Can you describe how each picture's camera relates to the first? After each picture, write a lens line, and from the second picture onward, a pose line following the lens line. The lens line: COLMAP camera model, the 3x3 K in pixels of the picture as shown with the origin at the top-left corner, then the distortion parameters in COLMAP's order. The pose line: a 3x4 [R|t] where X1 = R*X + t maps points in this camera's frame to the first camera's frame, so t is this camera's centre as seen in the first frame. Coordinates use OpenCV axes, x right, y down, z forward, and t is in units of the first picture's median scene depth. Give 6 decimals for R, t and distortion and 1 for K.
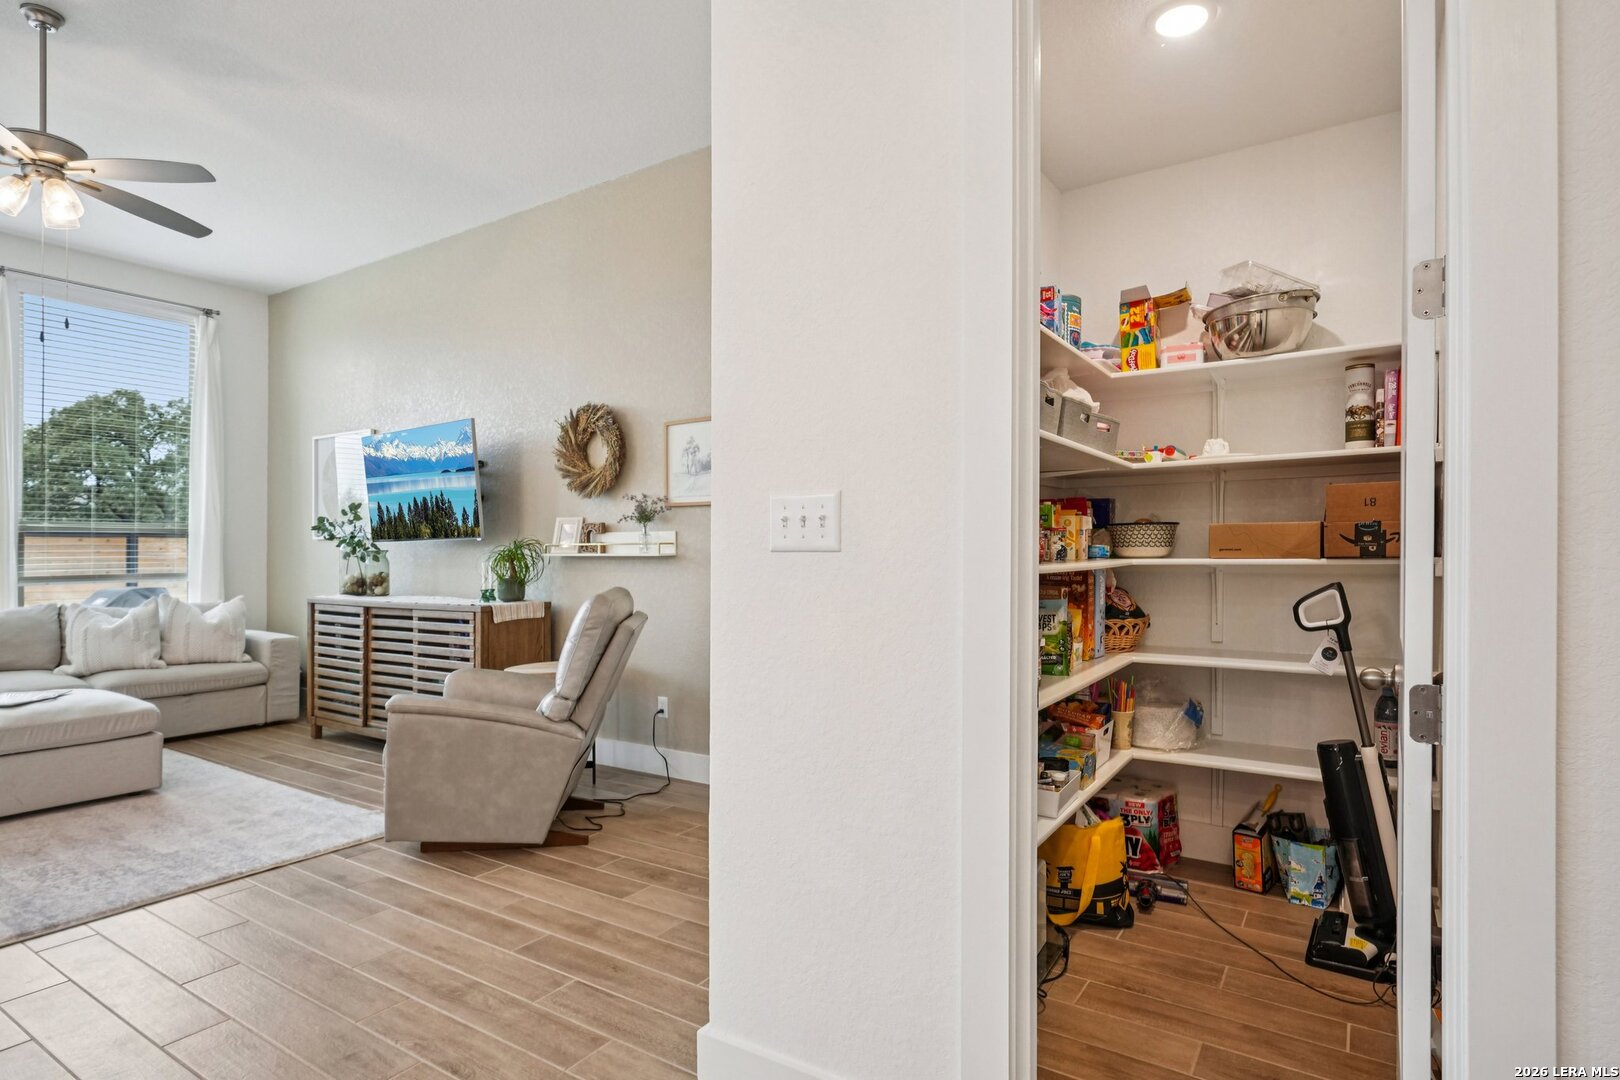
lens RADIAL K [[843.5, 0, 810.0], [0, 843.5, 540.0], [0, 0, 1]] dist [0.000492, 0.000038]
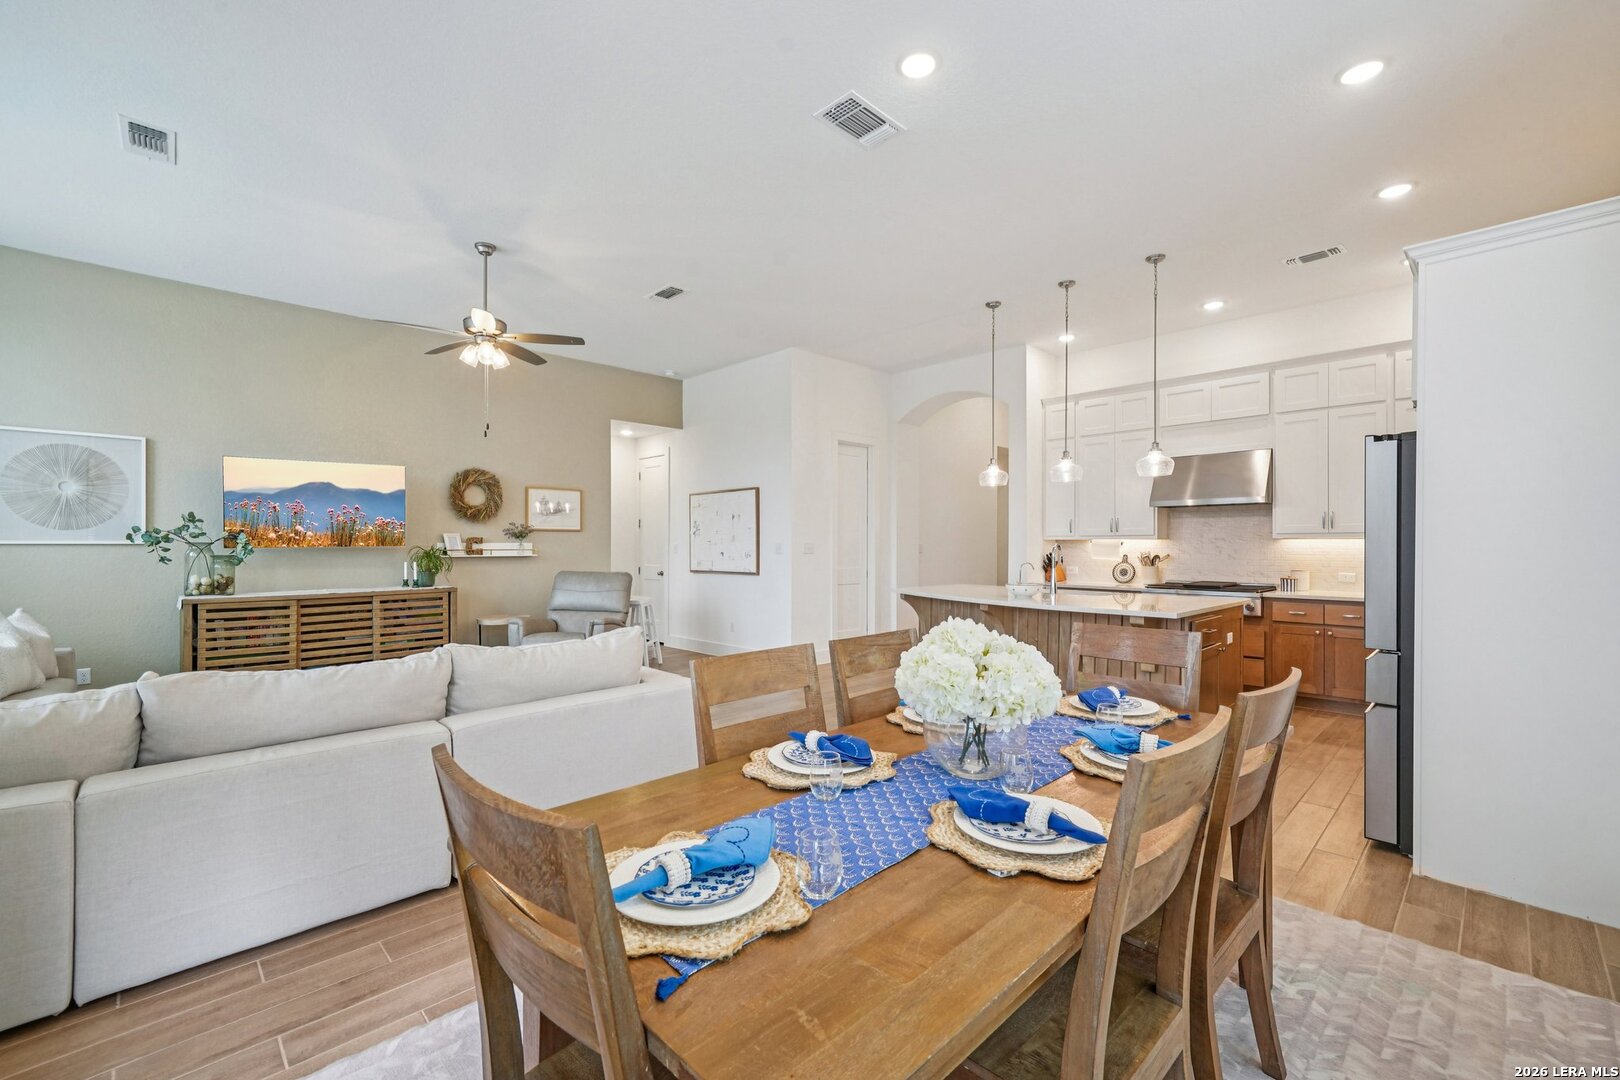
lens RADIAL K [[684.0, 0, 810.0], [0, 684.0, 540.0], [0, 0, 1]] dist [-0.000054, -0.000008]
pose [[0.215296, 0.007354, 0.976521, -1.476807], [-0.006364, 0.999961, -0.006128, -0.010531], [-0.976528, -0.004896, 0.215335, 0.030570]]
